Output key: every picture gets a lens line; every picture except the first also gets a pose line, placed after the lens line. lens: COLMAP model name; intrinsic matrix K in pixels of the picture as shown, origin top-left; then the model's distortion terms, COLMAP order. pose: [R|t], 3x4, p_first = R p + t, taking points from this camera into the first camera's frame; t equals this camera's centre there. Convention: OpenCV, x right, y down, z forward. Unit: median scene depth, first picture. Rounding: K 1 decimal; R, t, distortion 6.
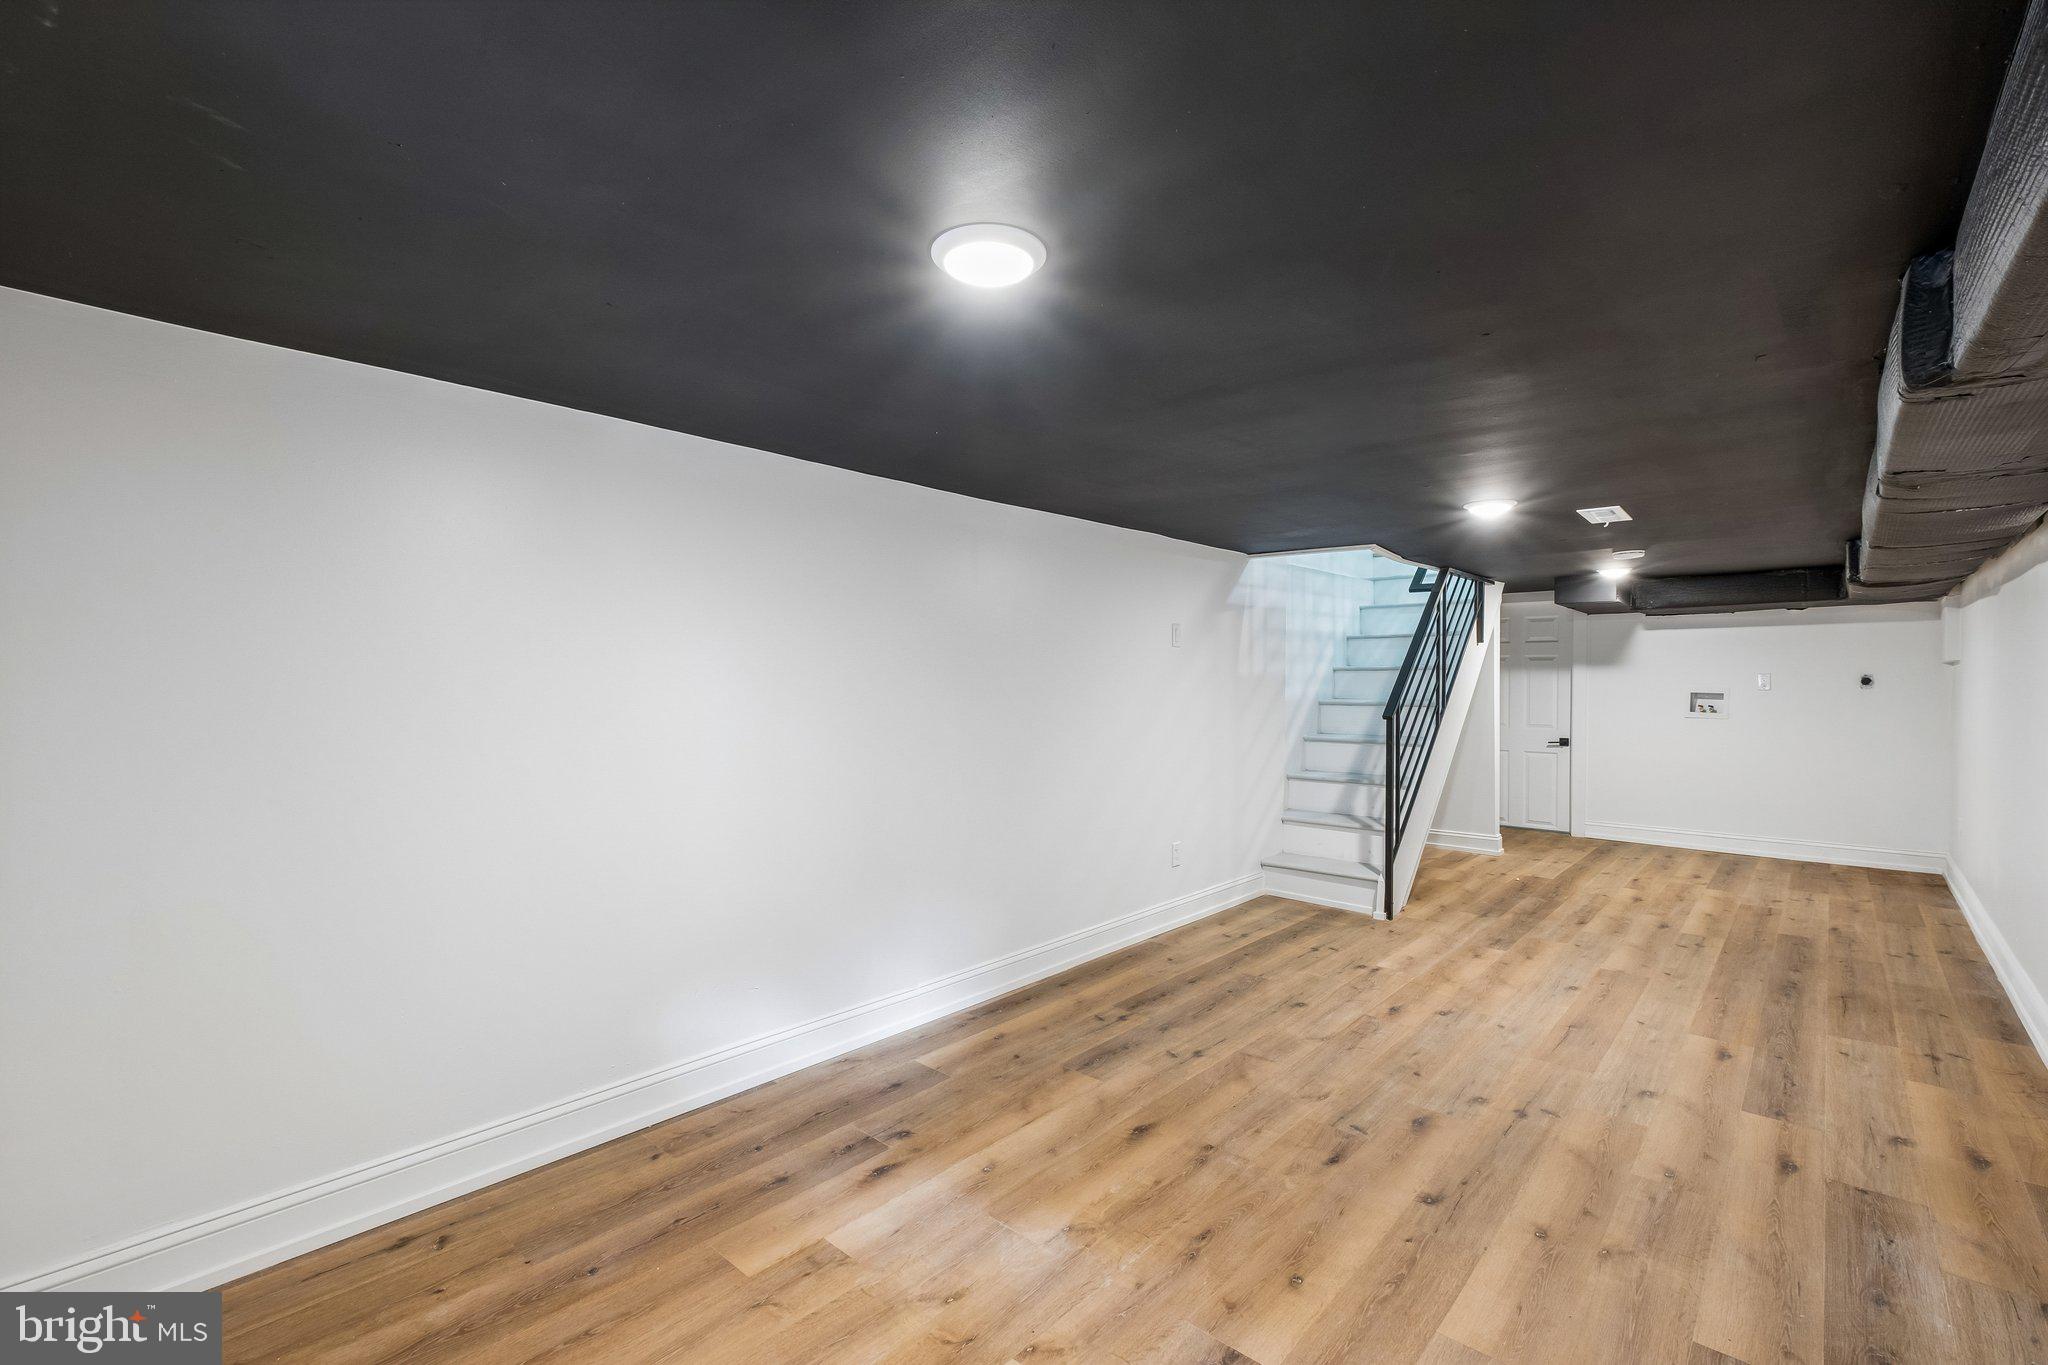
lens RADIAL K [[903.2, 0, 1009.0], [0, 903.2, 686.0], [0, 0, 1]] dist [-0.002329, -0.000565]
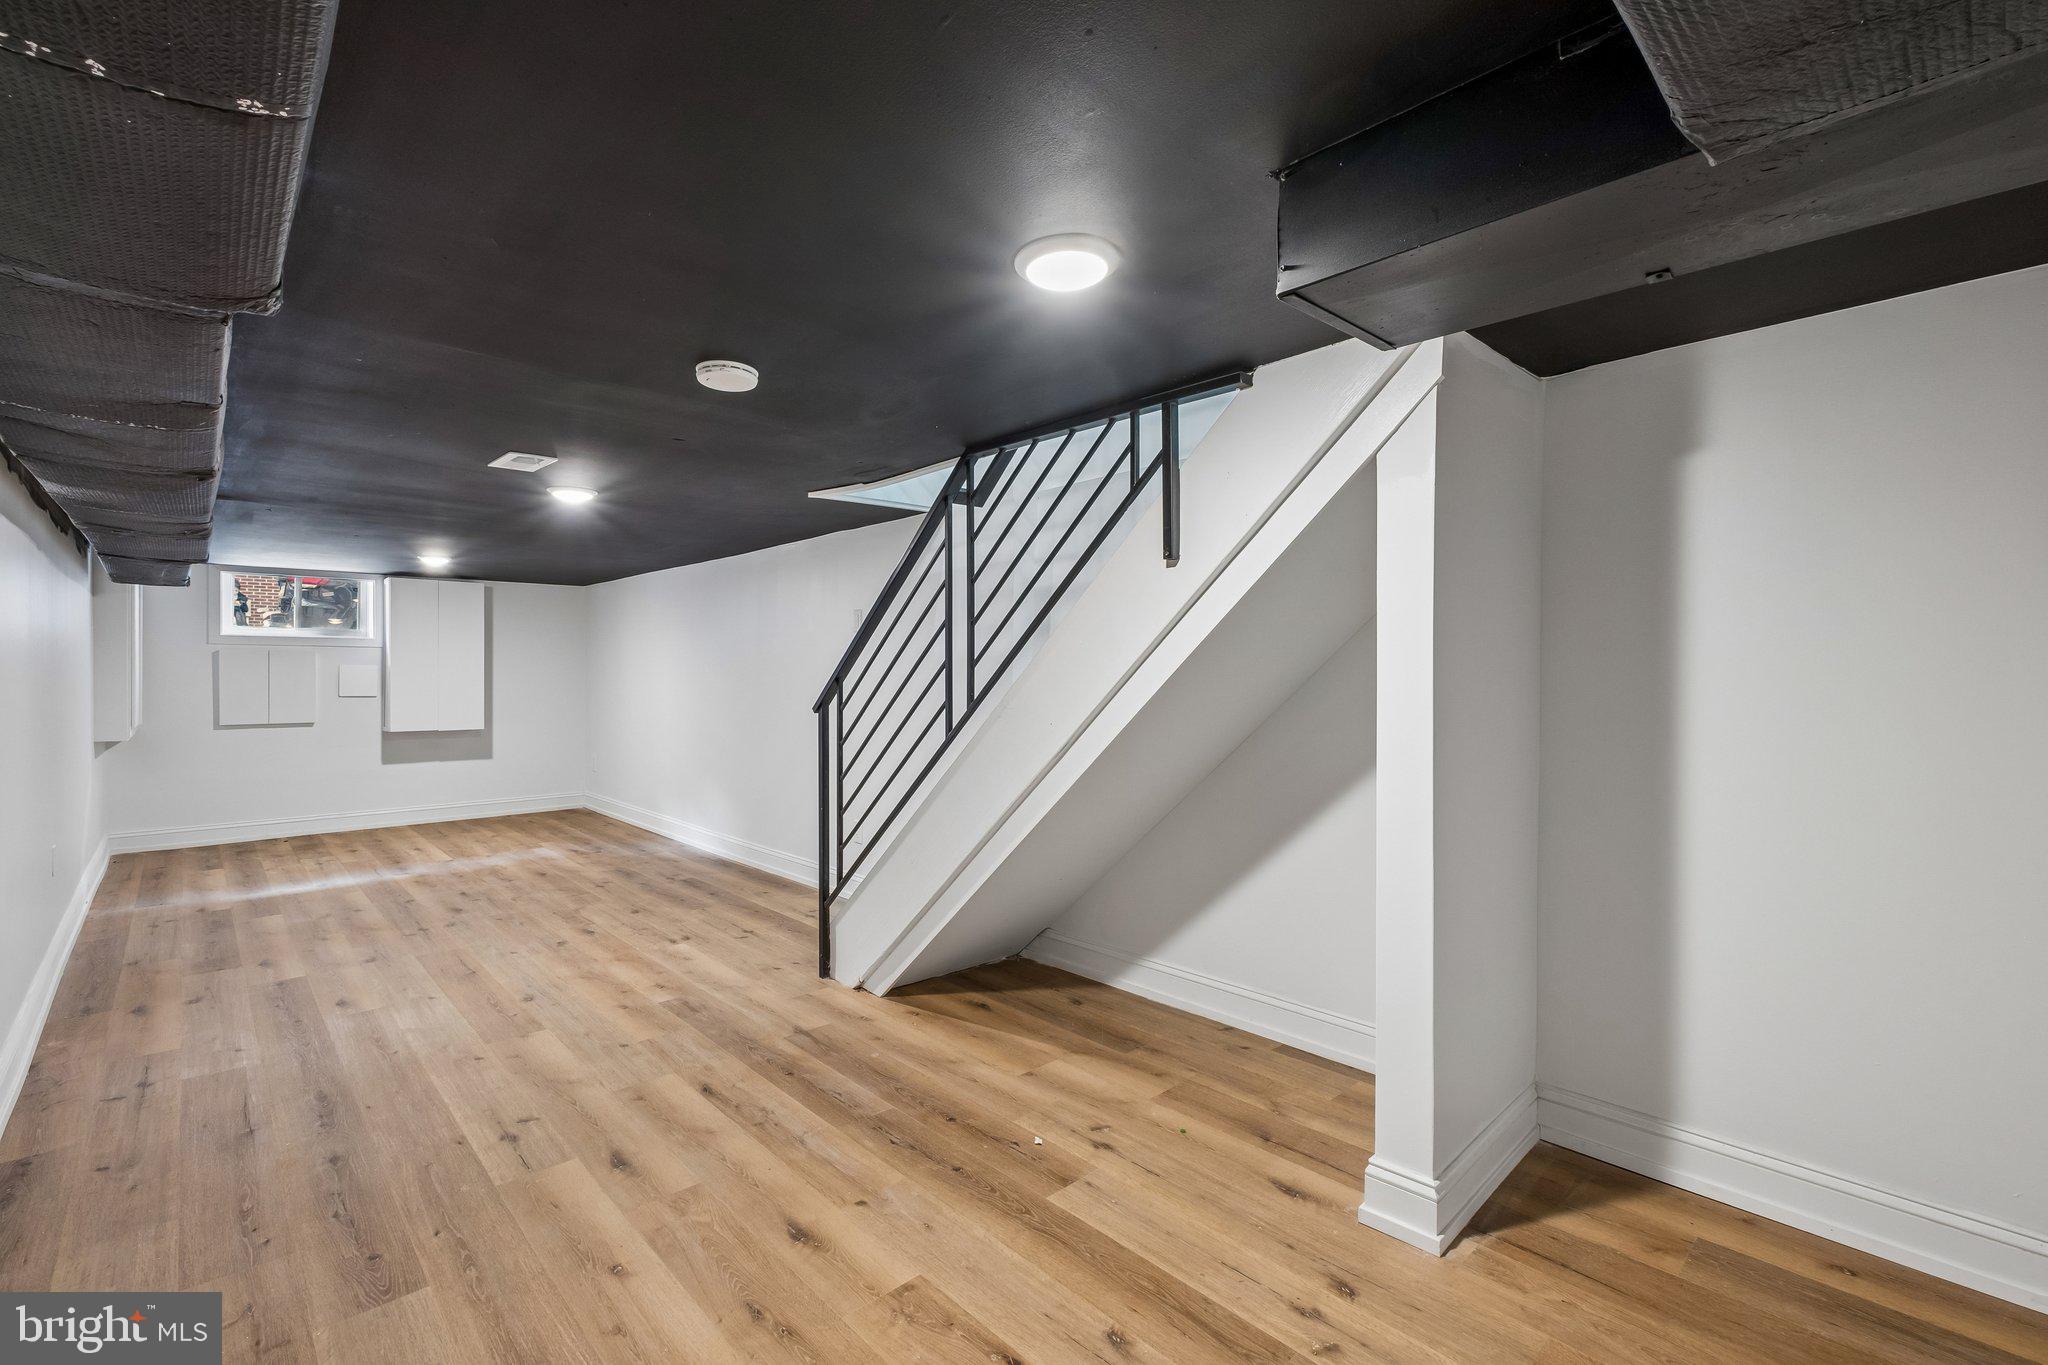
lens RADIAL K [[903.2, 0, 1009.0], [0, 903.2, 686.0], [0, 0, 1]] dist [-0.002329, -0.000565]
pose [[-0.092049, 0.014594, -0.995648, 1.373618], [-0.005821, 0.999868, 0.015194, 0.002094], [0.995737, 0.007194, -0.091952, 1.449237]]
